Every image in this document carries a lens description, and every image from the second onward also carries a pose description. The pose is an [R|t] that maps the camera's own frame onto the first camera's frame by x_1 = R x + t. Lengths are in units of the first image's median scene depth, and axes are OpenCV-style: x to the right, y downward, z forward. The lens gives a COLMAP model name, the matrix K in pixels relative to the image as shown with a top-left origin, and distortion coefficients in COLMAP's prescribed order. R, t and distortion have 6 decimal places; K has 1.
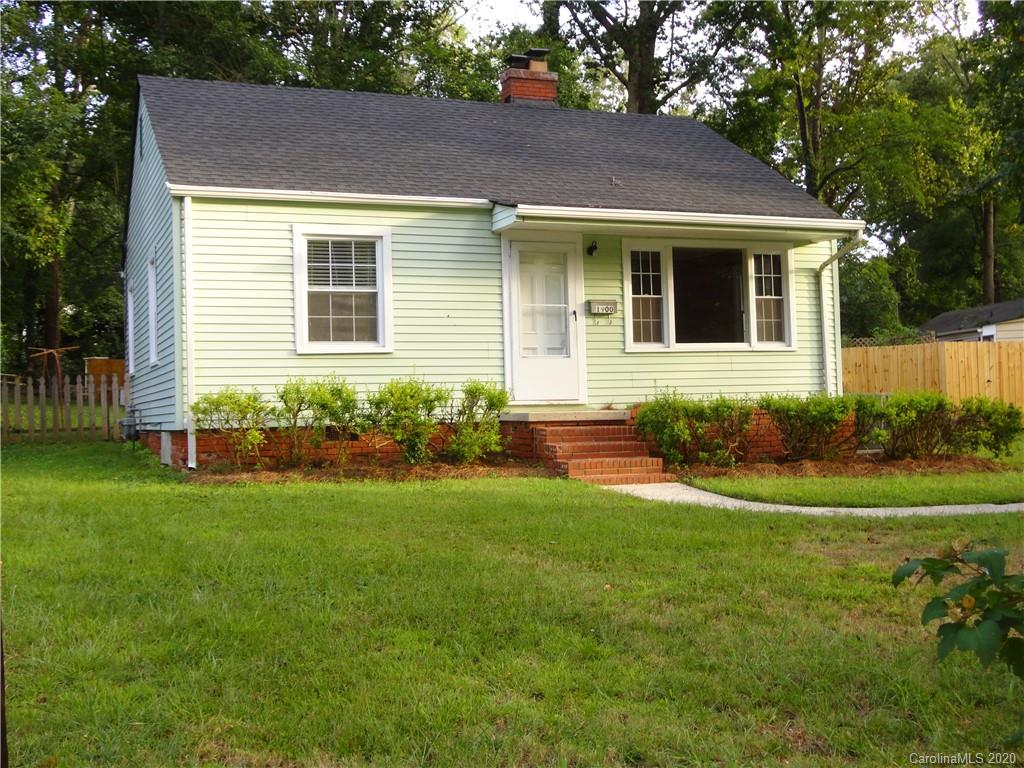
lens RADIAL K [[1199.1, 0, 511.8], [0, 1199.1, 383.3], [0, 0, 1]] dist [-0.015234, 0.000000]
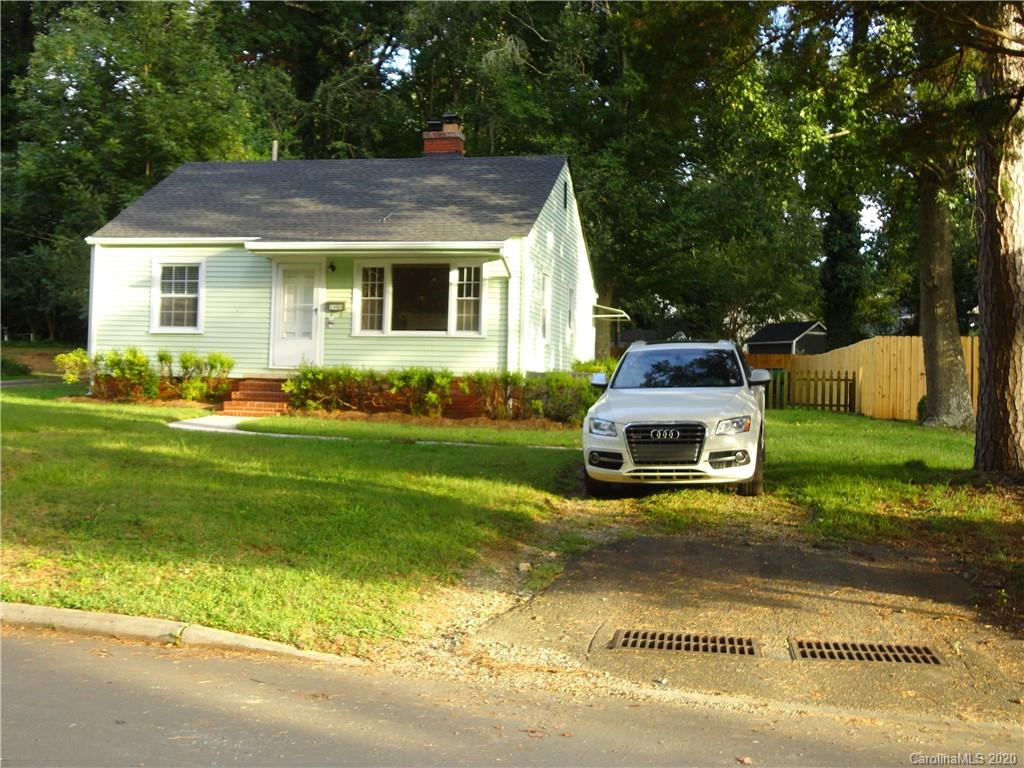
lens RADIAL K [[1199.1, 0, 511.9], [0, 1199.1, 383.4], [0, 0, 1]] dist [-0.015234, 0.000000]
pose [[0.827757, 0.036557, -0.559895, 1.096834], [-0.032100, 0.999326, 0.017792, -0.000624], [0.560168, 0.003245, 0.828373, -0.113811]]
